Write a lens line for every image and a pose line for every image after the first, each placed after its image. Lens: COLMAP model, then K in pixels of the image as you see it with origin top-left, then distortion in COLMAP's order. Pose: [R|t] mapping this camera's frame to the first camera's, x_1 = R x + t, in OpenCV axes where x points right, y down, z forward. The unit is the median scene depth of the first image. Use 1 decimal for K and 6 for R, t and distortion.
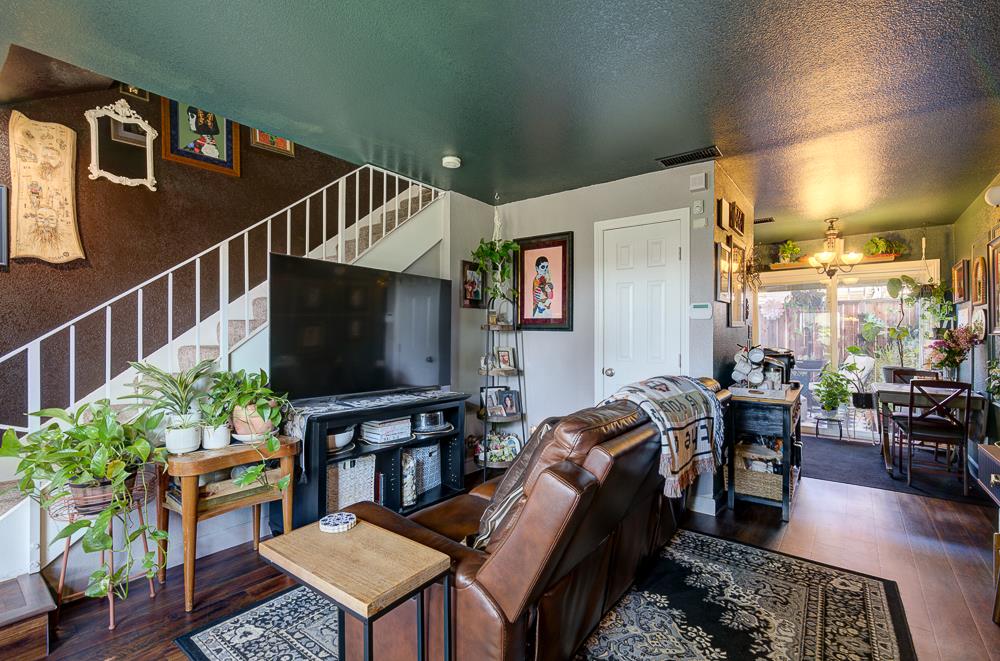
lens RADIAL K [[436.8, 0, 503.3], [0, 436.8, 327.4], [0, 0, 1]] dist [0.000991, 0.002287]
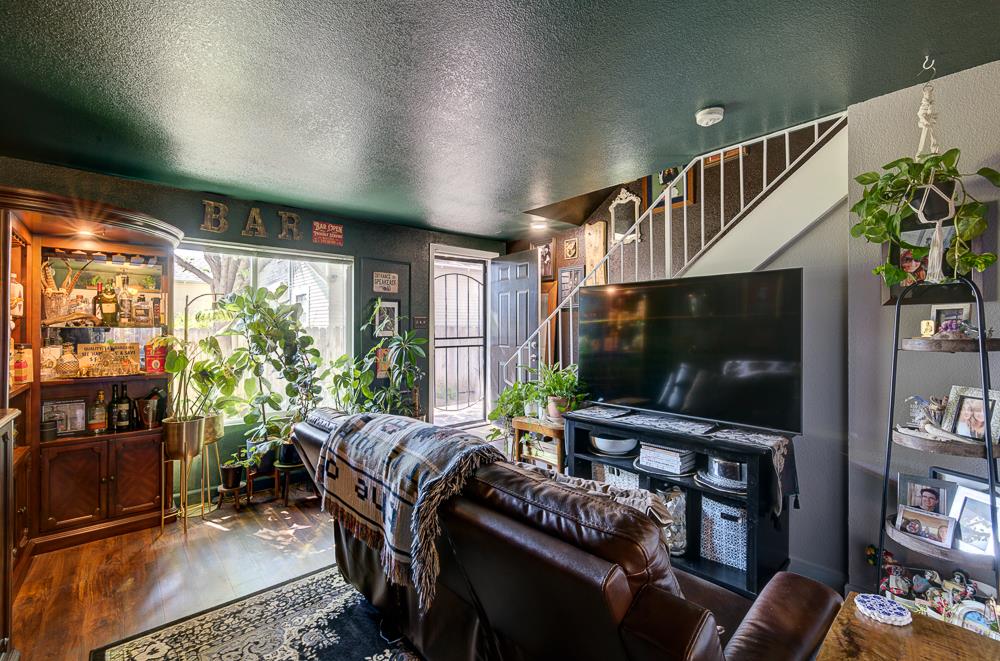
lens RADIAL K [[436.8, 0, 498.9], [0, 436.8, 334.0], [0, 0, 1]] dist [0.000991, 0.002287]
pose [[-0.169734, 0.003822, -0.985483, 0.560750], [0.007710, 0.999967, 0.002550, -0.021034], [0.985460, -0.007165, -0.169758, 0.676097]]
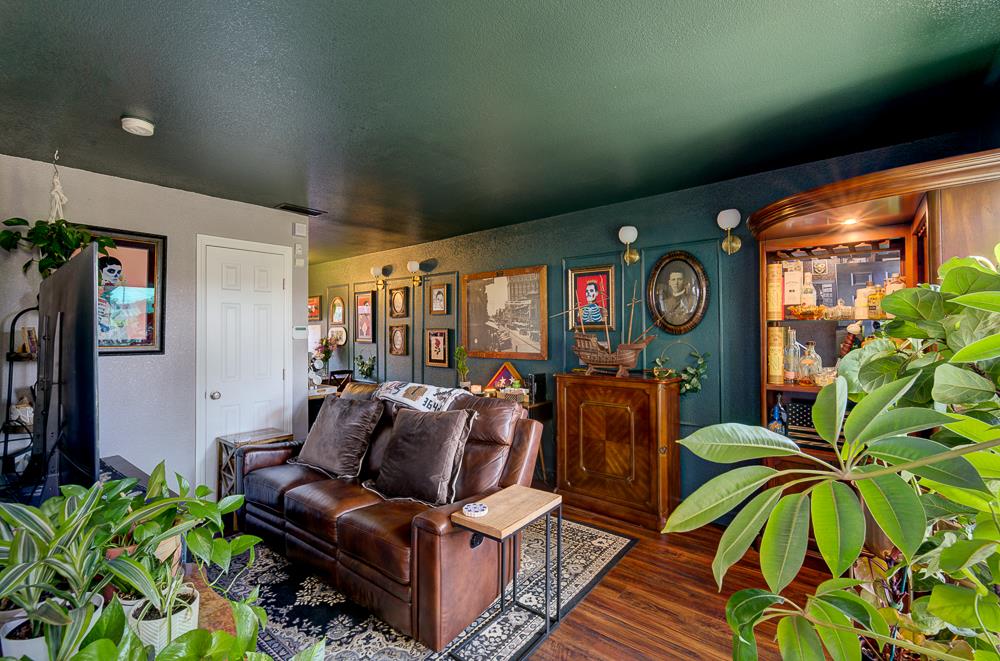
lens RADIAL K [[436.8, 0, 500.4], [0, 436.8, 324.6], [0, 0, 1]] dist [0.000991, 0.002287]
pose [[0.015135, 0.007066, 0.999860, -0.702127], [-0.000495, 0.999975, -0.007059, -0.045563], [-0.999885, -0.000388, 0.015138, 0.354726]]
